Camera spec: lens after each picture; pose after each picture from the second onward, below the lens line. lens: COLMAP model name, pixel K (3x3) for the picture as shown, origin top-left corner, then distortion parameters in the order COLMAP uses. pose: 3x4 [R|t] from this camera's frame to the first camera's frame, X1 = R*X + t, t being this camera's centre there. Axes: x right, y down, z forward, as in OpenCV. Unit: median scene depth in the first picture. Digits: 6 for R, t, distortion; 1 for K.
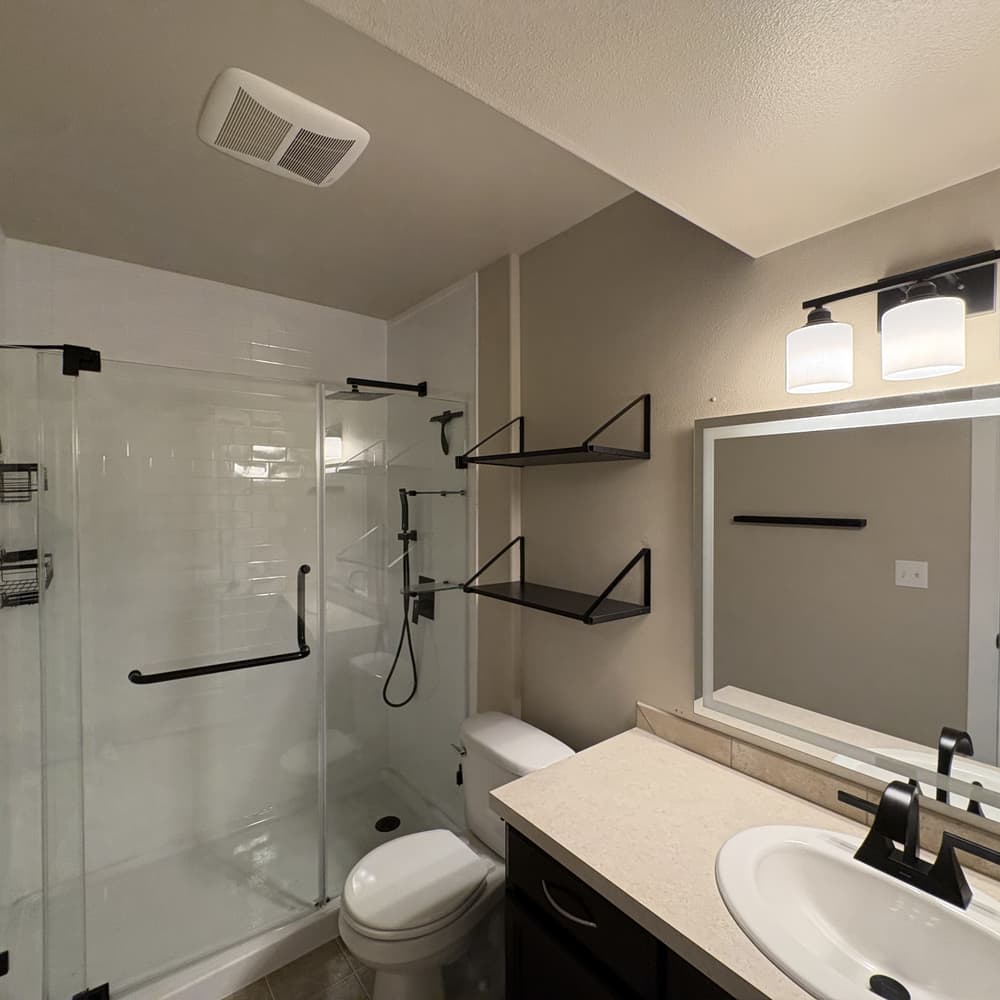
lens RADIAL K [[528.2, 0, 500.0], [0, 528.2, 500.0], [0, 0, 1]] dist [0.001792, -0.001290]
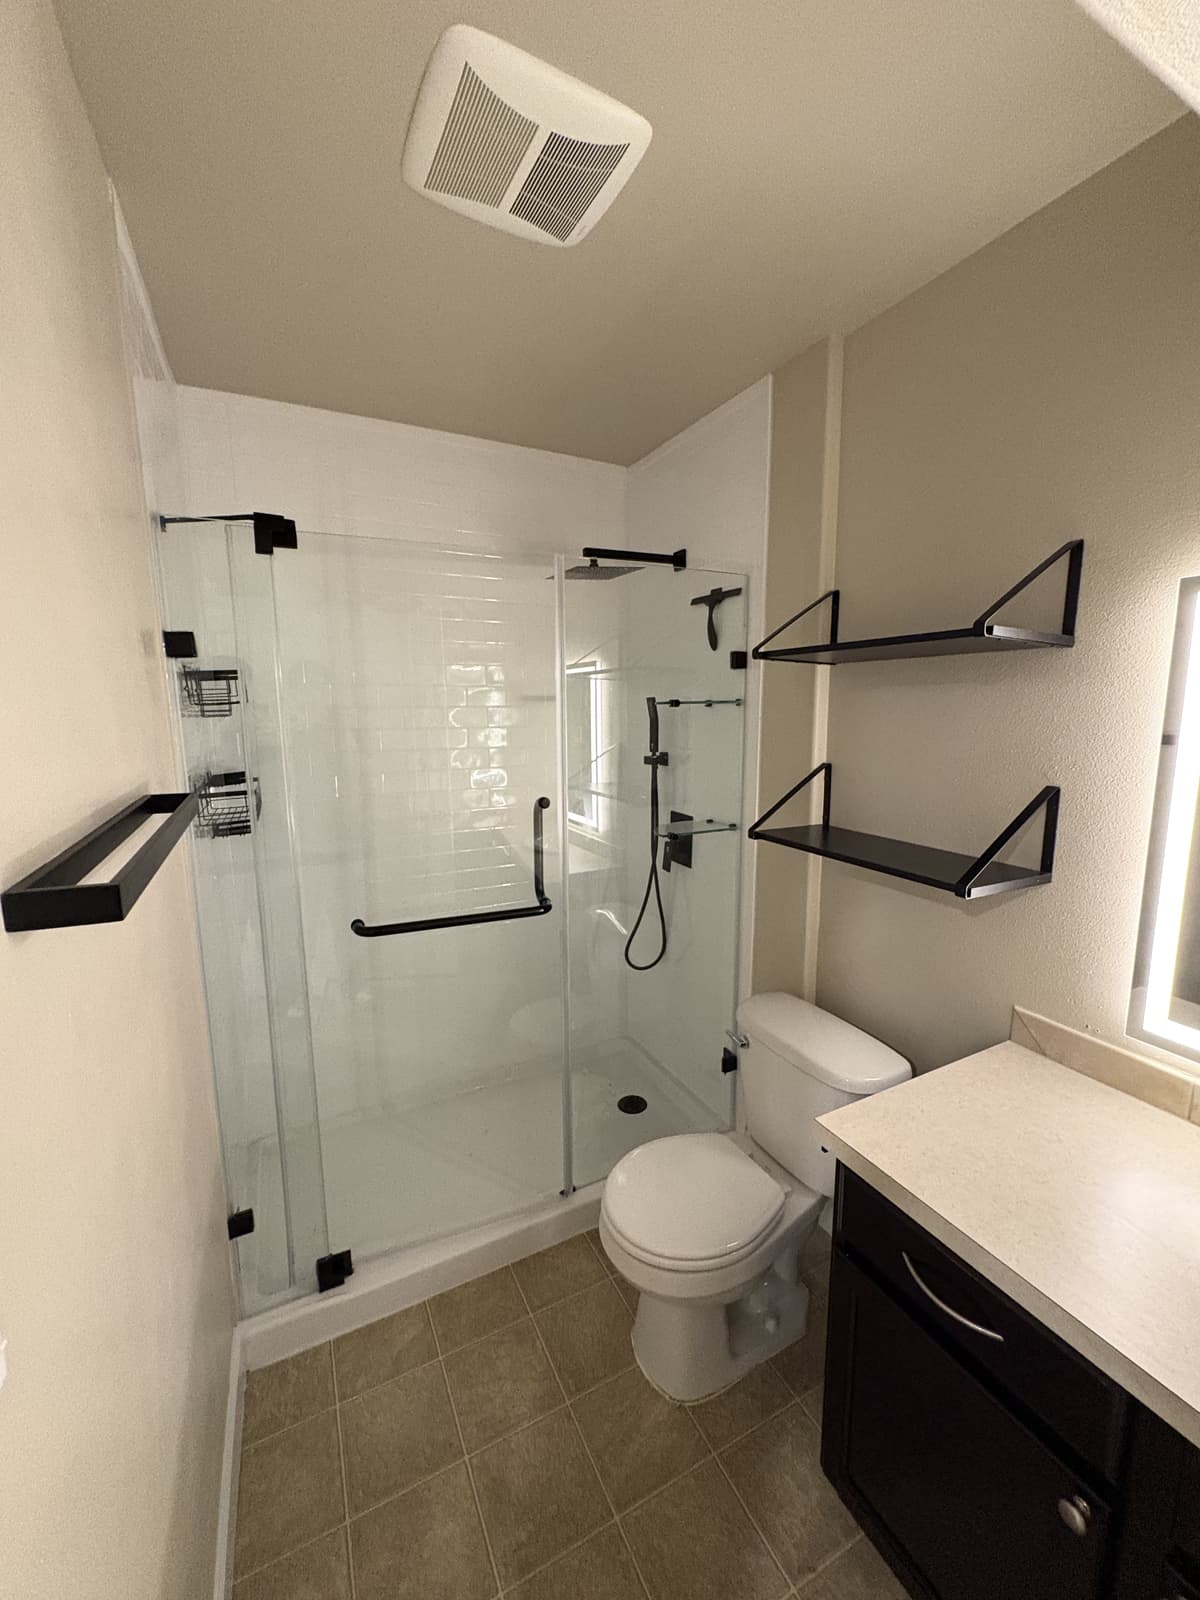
lens RADIAL K [[638.0, 0, 600.0], [0, 638.0, 800.0], [0, 0, 1]] dist [-0.000752, 0.000204]
pose [[0.979804, 0.023672, -0.198556, -0.088584], [0.003663, 0.990677, 0.136185, -0.000859], [0.199929, -0.134162, 0.970582, 0.091438]]
